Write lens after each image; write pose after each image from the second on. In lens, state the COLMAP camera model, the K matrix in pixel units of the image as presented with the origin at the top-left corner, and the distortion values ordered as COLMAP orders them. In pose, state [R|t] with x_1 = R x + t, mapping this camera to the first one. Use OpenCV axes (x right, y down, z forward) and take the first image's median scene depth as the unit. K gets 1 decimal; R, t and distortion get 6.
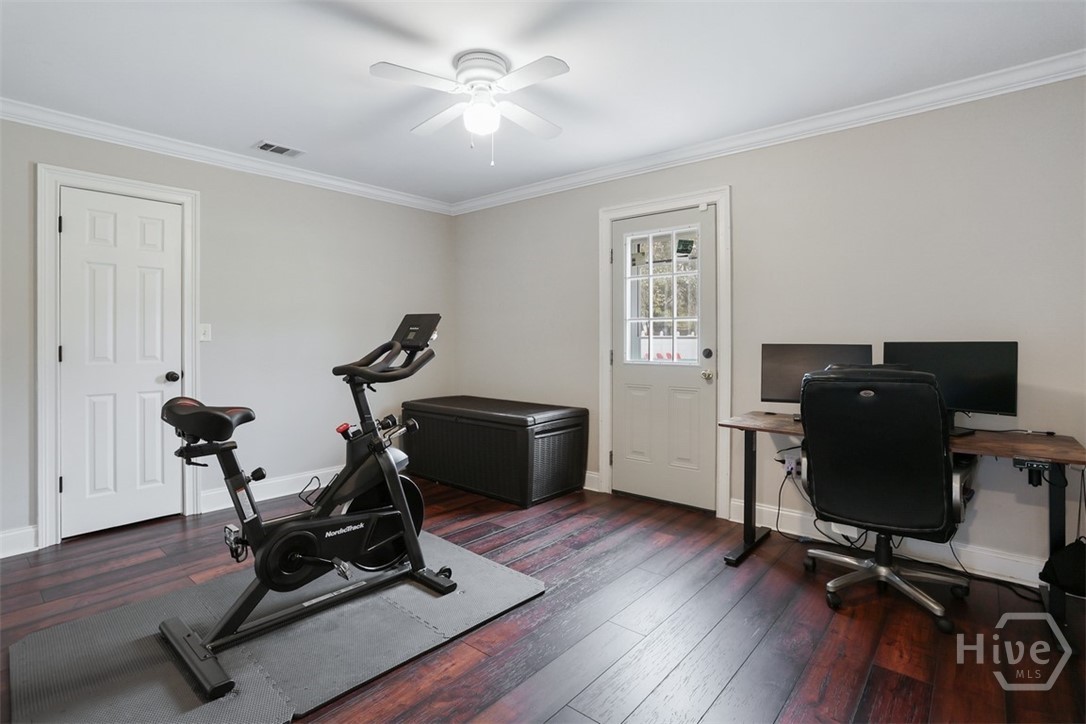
lens RADIAL K [[538.0, 0, 543.1], [0, 538.0, 341.7], [0, 0, 1]] dist [-0.042652, 0.000436]
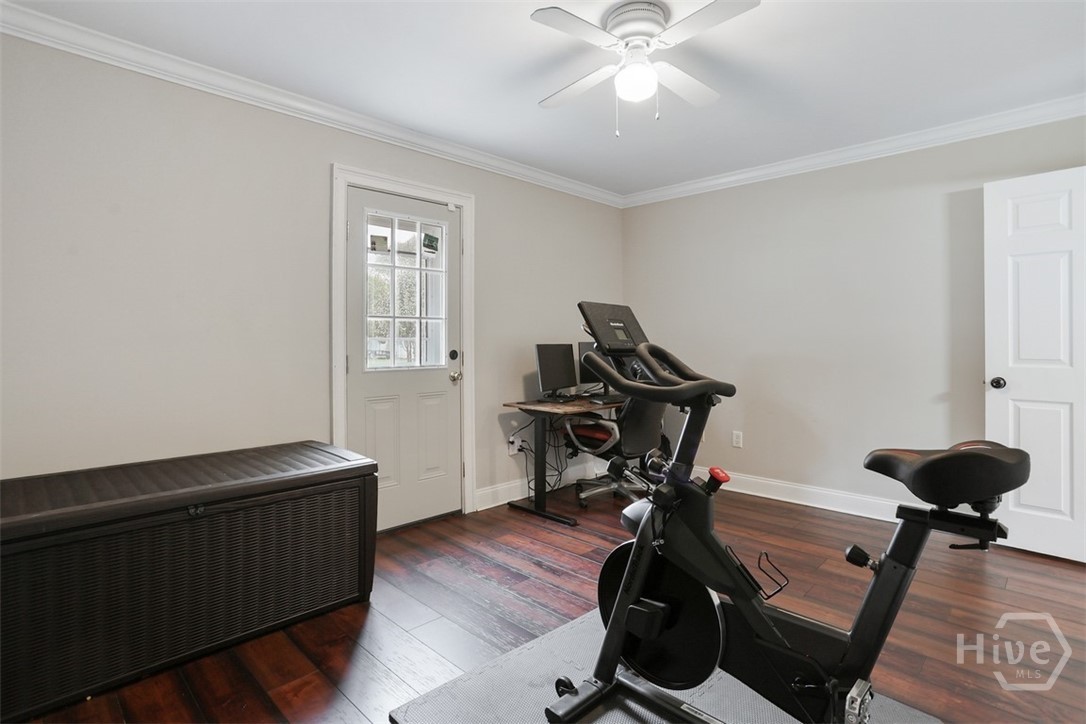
lens RADIAL K [[538.0, 0, 543.1], [0, 538.0, 341.7], [0, 0, 1]] dist [-0.042652, 0.000436]
pose [[0.074849, -0.002830, 0.997191, -0.694778], [0.007750, 0.999967, 0.002257, -0.003881], [-0.997165, 0.007560, 0.074869, 0.774825]]
